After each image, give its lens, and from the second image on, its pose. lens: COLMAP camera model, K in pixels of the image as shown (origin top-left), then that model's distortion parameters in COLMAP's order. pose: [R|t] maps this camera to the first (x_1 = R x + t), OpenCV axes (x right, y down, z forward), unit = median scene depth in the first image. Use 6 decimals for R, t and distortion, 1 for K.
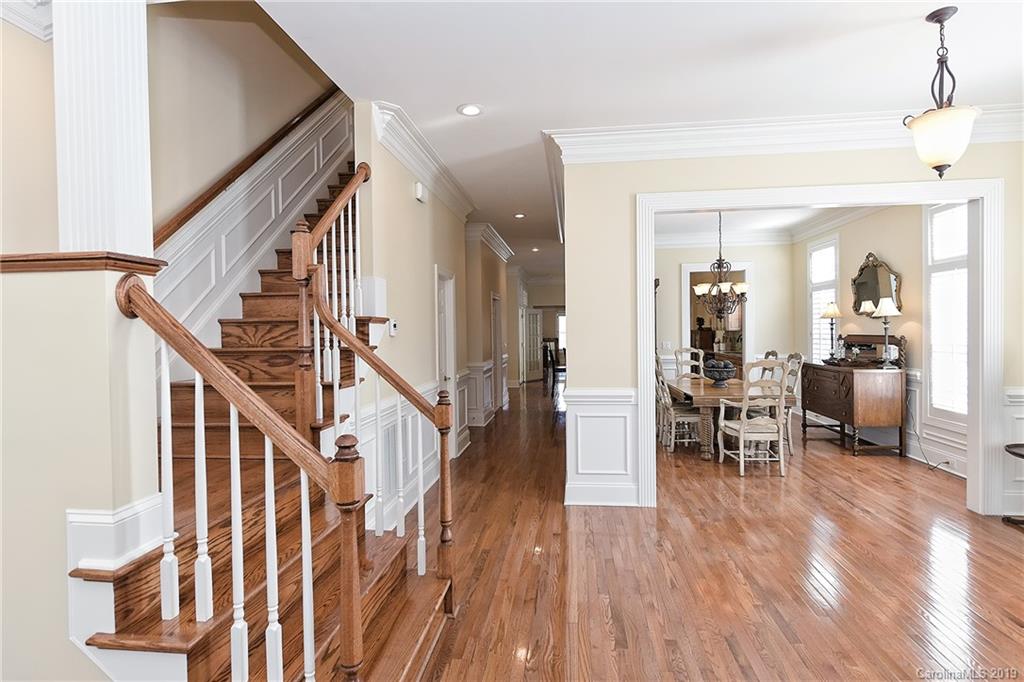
lens RADIAL K [[526.7, 0, 514.2], [0, 526.7, 336.9], [0, 0, 1]] dist [-0.001408, -0.000013]
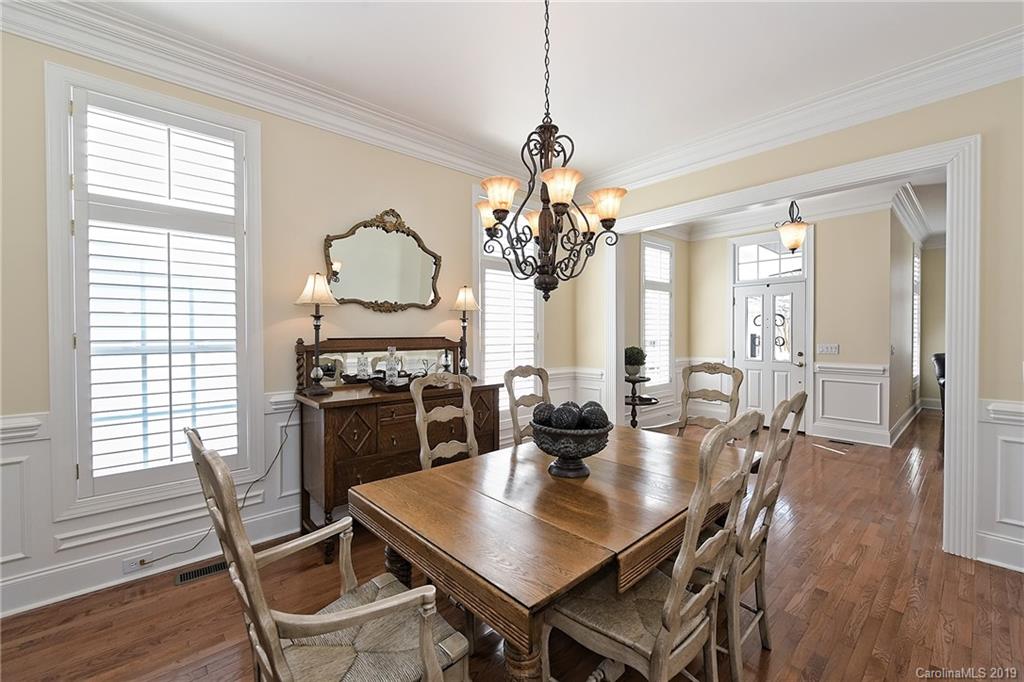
lens RADIAL K [[417.9, 0, 511.2], [0, 417.9, 332.5], [0, 0, 1]] dist [0.001272, 0.000070]
pose [[-0.743027, -0.004571, 0.669246, 0.224472], [0.008129, 0.999841, 0.015854, -0.016269], [-0.669213, 0.017221, -0.742871, 1.293567]]
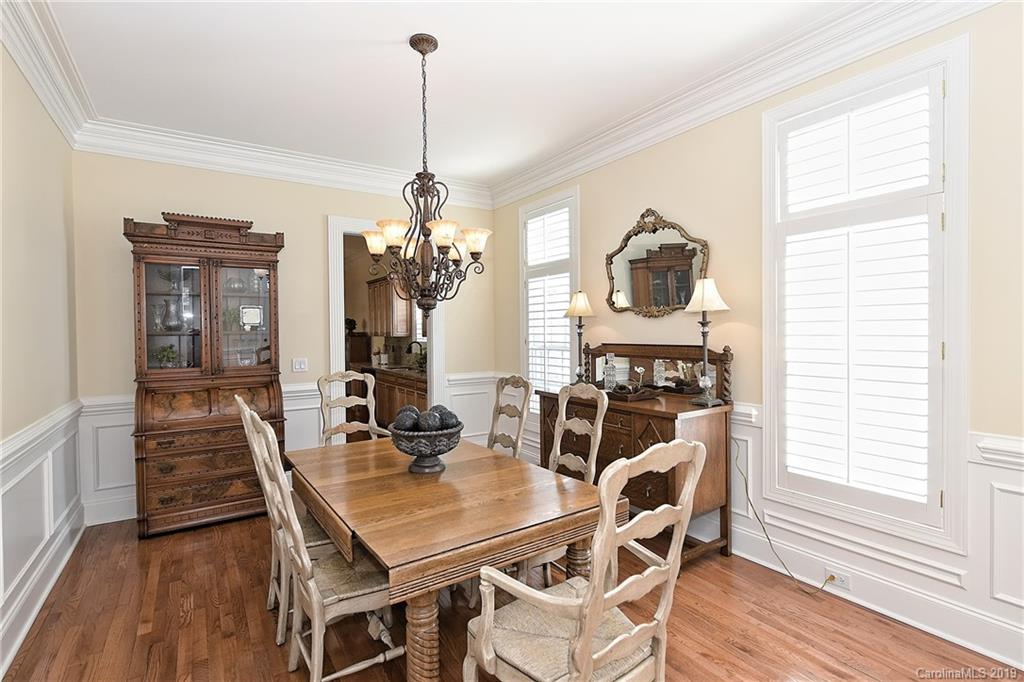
lens RADIAL K [[483.8, 0, 515.6], [0, 483.8, 338.3], [0, 0, 1]] dist [0.001958, 0.000094]
pose [[0.768518, -0.000708, 0.639827, 0.199478], [0.005715, 0.999967, -0.005758, -0.008185], [-0.639802, 0.008082, 0.768497, 0.669660]]
